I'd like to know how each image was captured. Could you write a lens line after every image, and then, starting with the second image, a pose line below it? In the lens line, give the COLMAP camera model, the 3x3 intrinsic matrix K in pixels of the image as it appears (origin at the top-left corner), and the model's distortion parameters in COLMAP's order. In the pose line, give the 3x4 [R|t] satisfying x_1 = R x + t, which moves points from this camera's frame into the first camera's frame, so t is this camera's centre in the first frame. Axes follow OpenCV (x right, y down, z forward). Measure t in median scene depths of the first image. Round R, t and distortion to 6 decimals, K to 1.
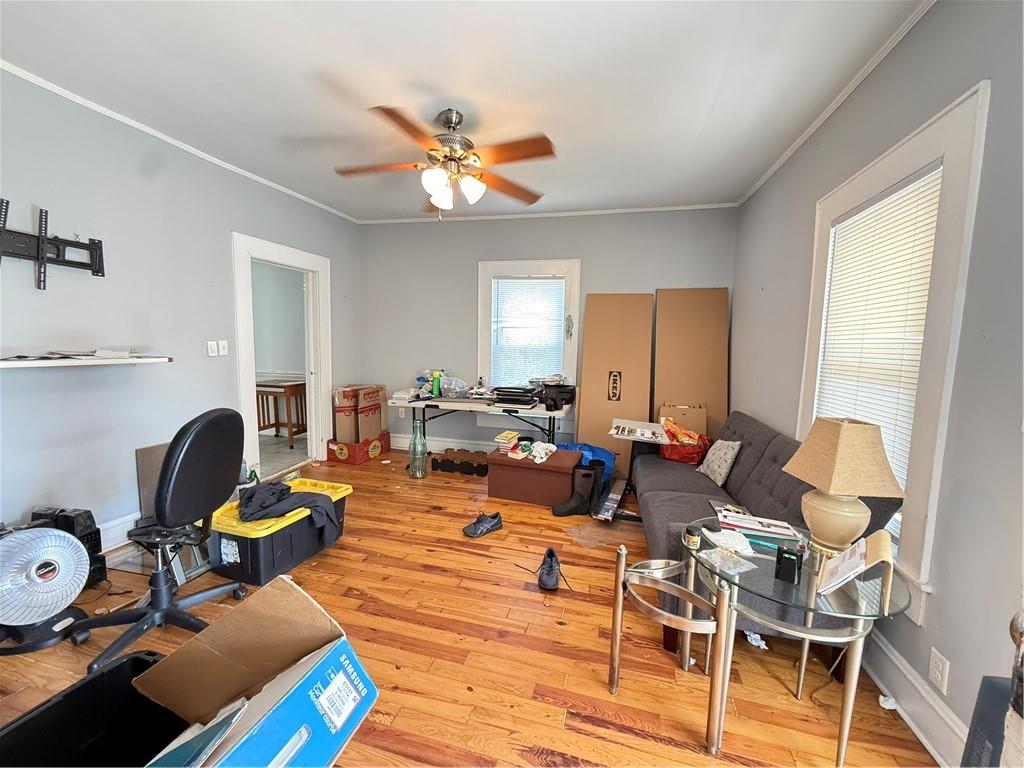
lens RADIAL K [[411.2, 0, 511.9], [0, 411.2, 385.4], [0, 0, 1]] dist [0.000368, 0.000608]
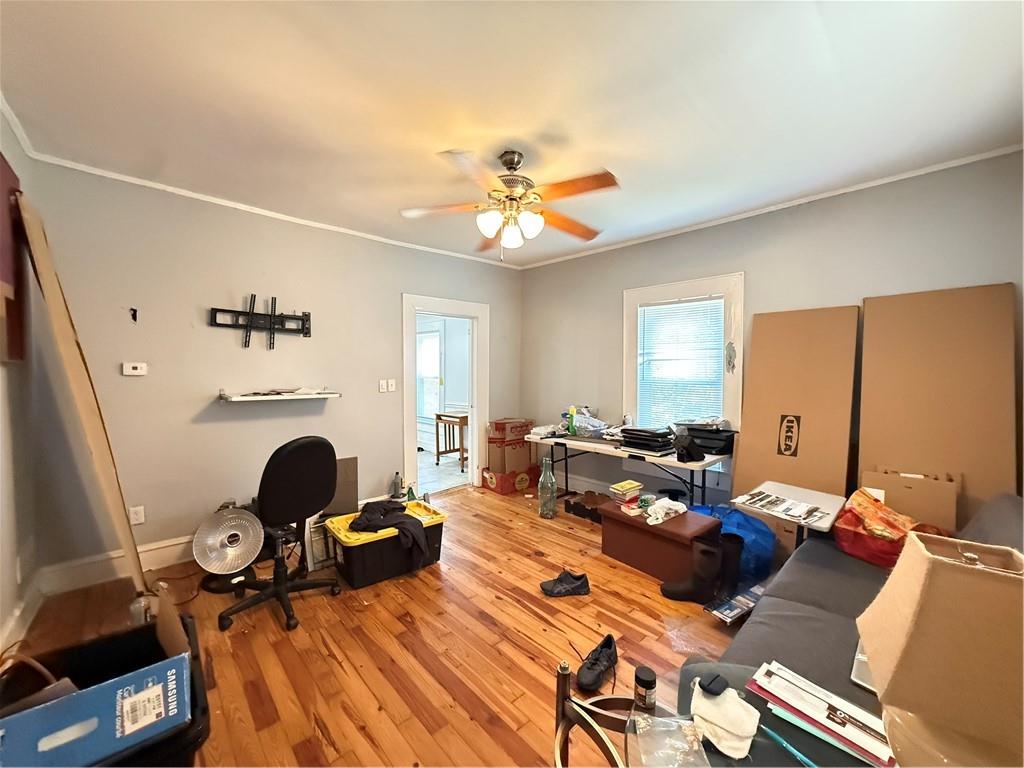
lens RADIAL K [[411.2, 0, 506.5], [0, 411.2, 383.8], [0, 0, 1]] dist [0.000368, 0.000608]
pose [[0.842322, -0.004187, -0.538958, 0.273997], [-0.039886, 0.996744, -0.070081, -0.023126], [0.537496, 0.080528, 0.839412, 0.136070]]
